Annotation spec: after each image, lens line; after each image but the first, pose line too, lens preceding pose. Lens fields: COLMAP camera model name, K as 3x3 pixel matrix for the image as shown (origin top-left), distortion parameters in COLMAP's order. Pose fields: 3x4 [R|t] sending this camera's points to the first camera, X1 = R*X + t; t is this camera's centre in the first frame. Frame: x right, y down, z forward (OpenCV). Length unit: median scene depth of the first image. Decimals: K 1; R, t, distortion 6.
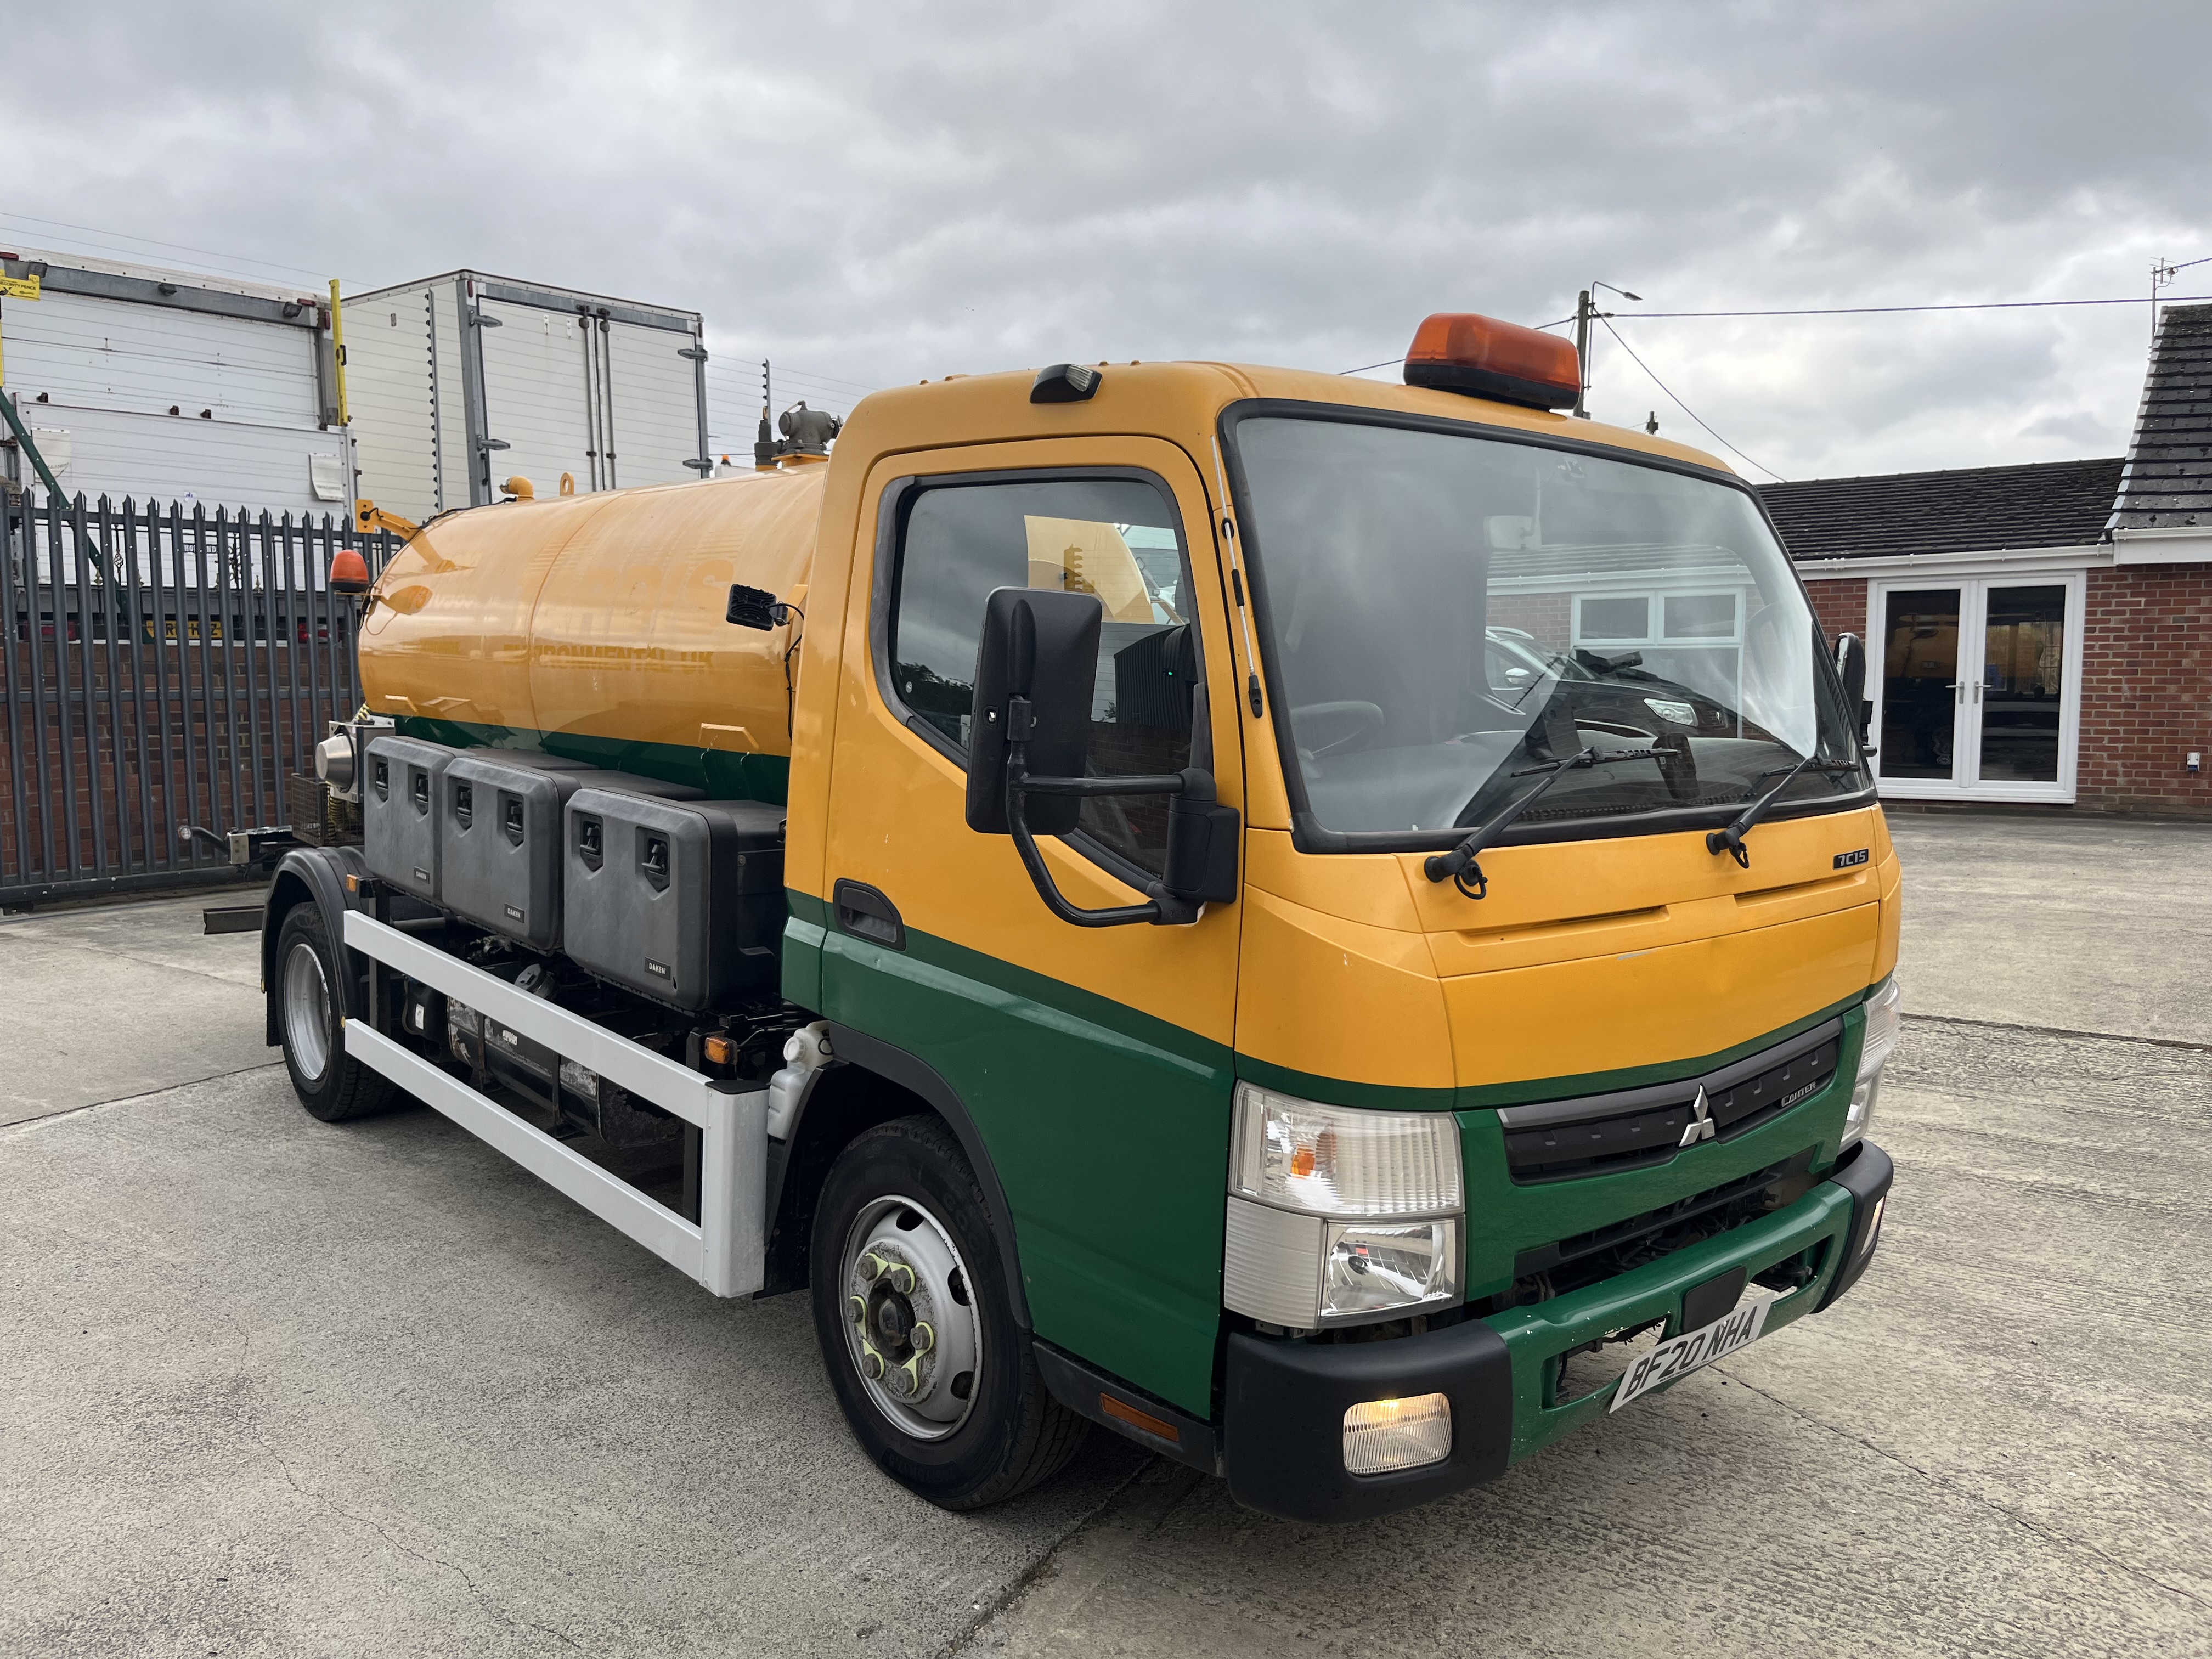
lens RADIAL K [[1682.7, 0, 1175.5], [0, 1682.7, 787.6], [0, 0, 1]] dist [0.004634, 0.001459]
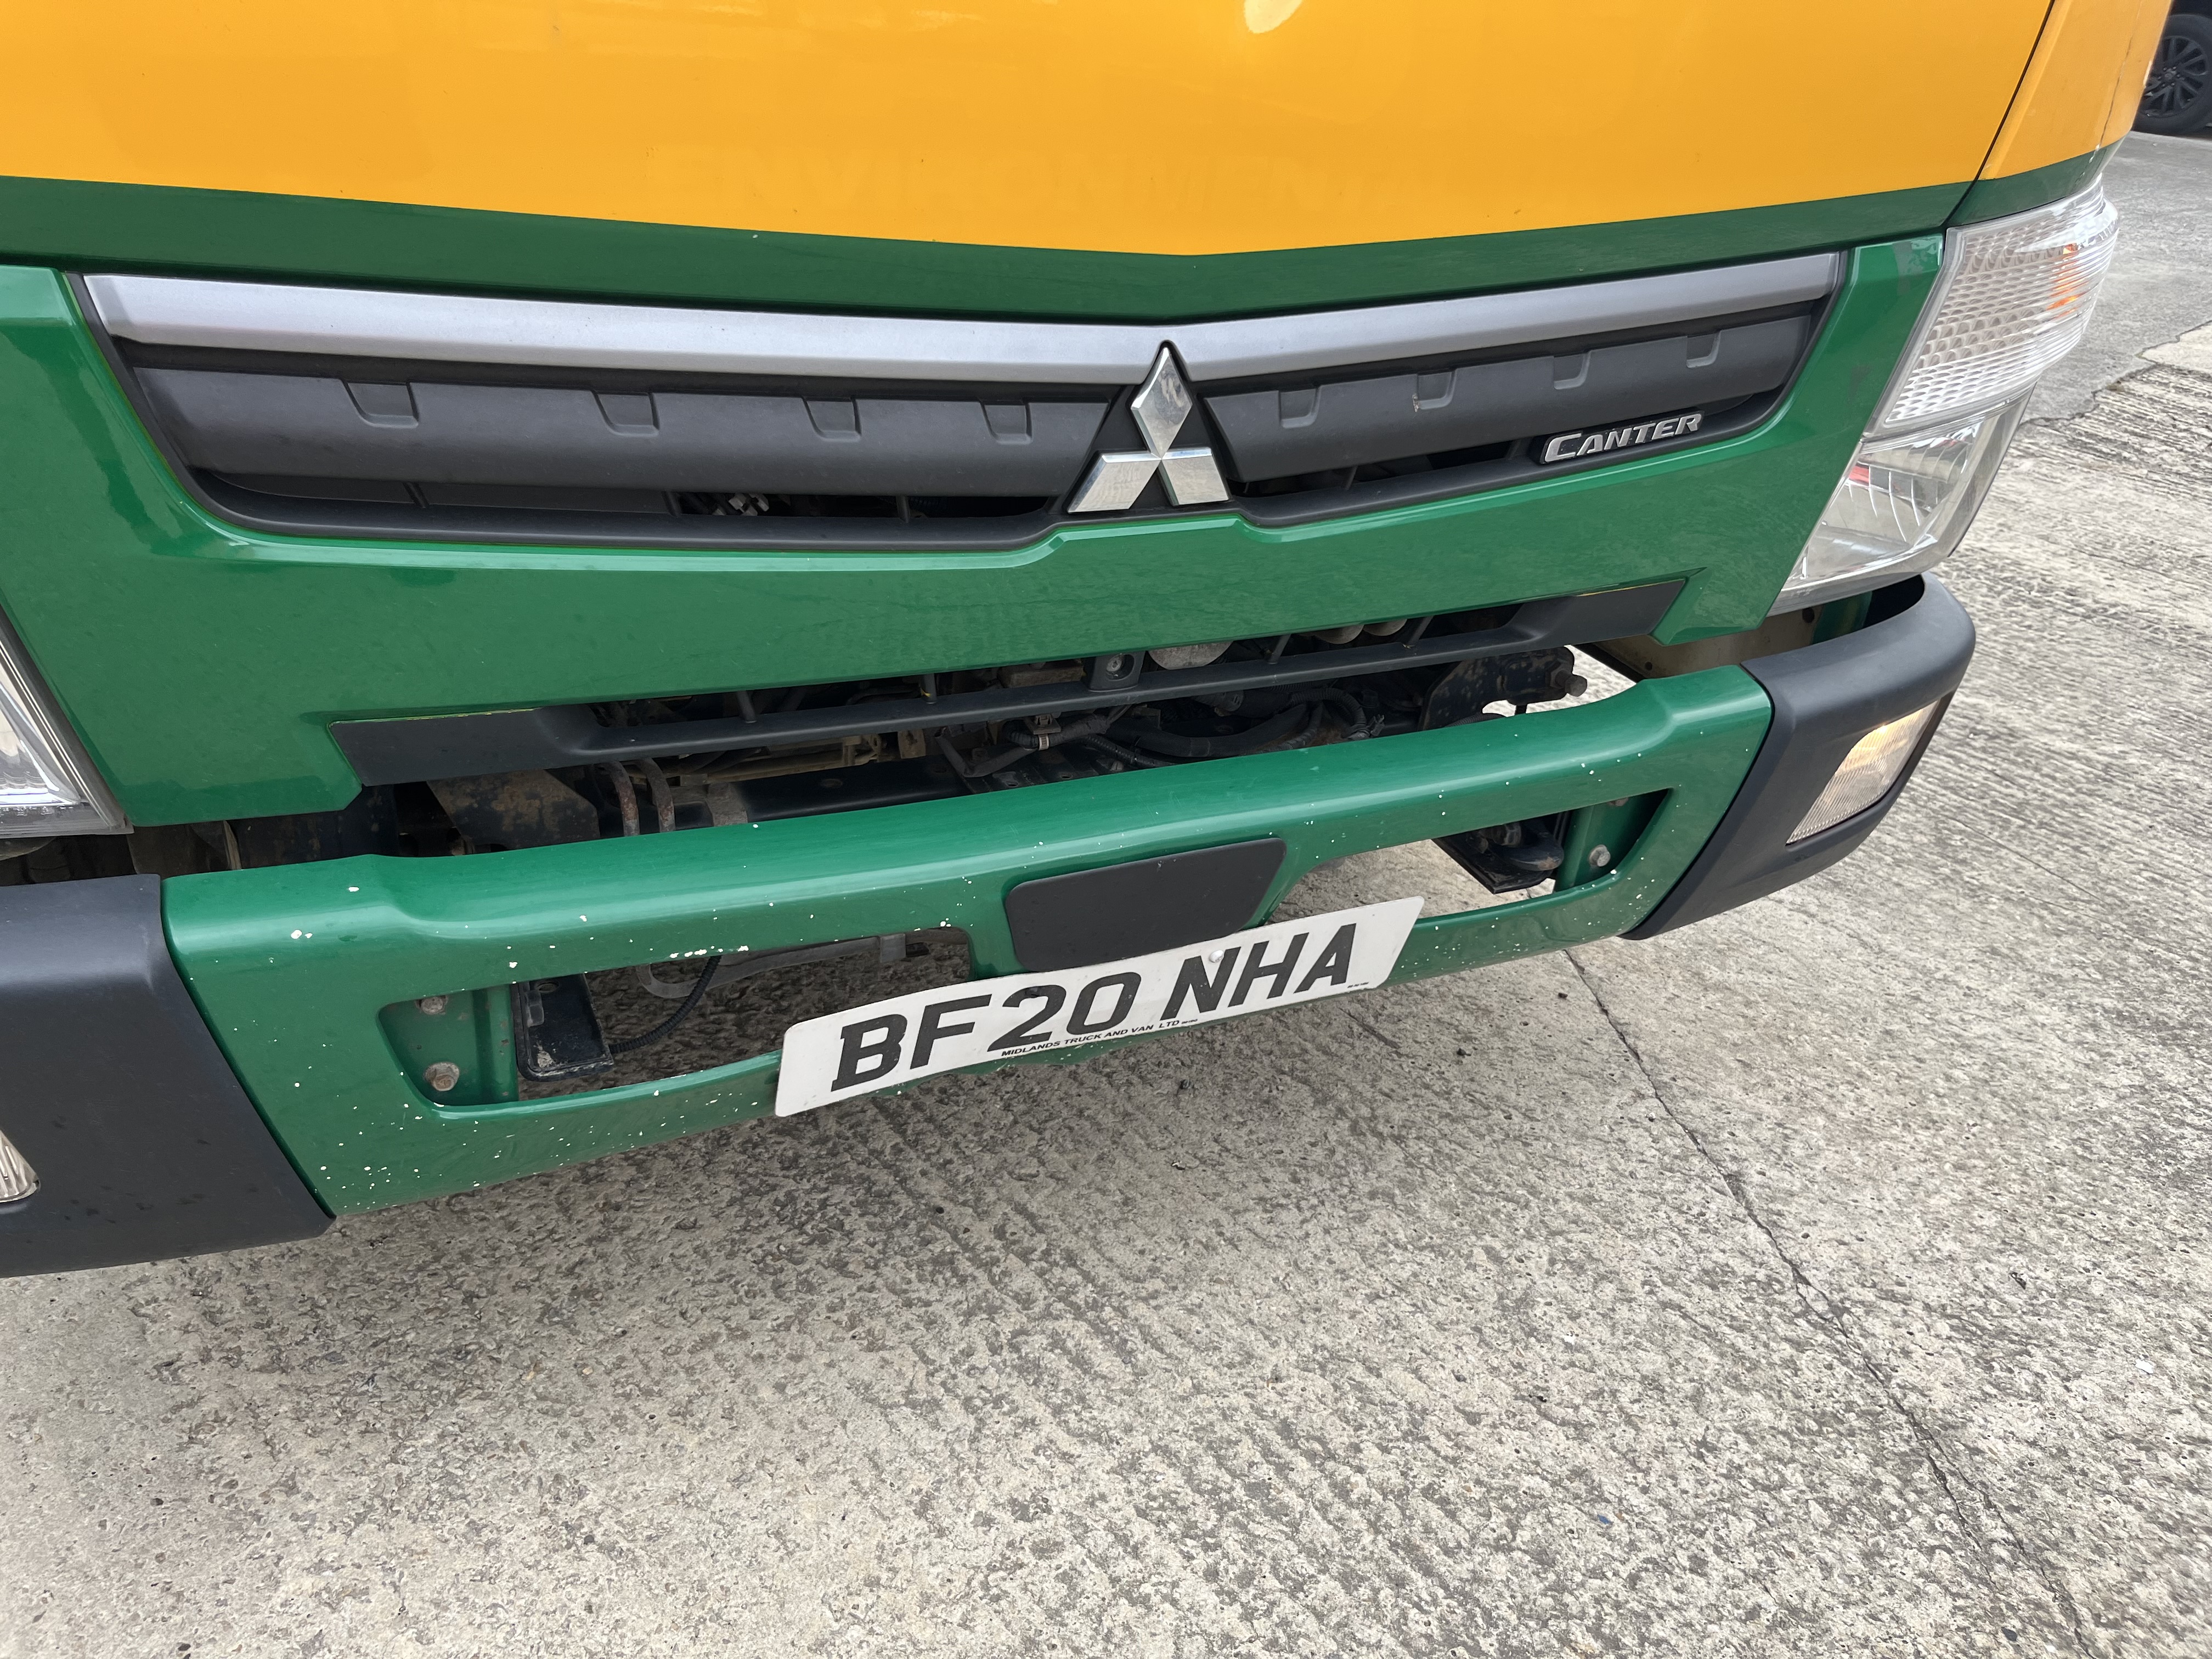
lens RADIAL K [[1664.2, 0, 1099.2], [0, 1664.2, 832.2], [0, 0, 1]] dist [0.042784, -0.057196]
pose [[0.948658, 0.186113, -0.255754, 0.384167], [-0.067637, 0.909229, 0.410764, 0.120527], [0.308988, -0.372376, 0.875136, 0.623227]]
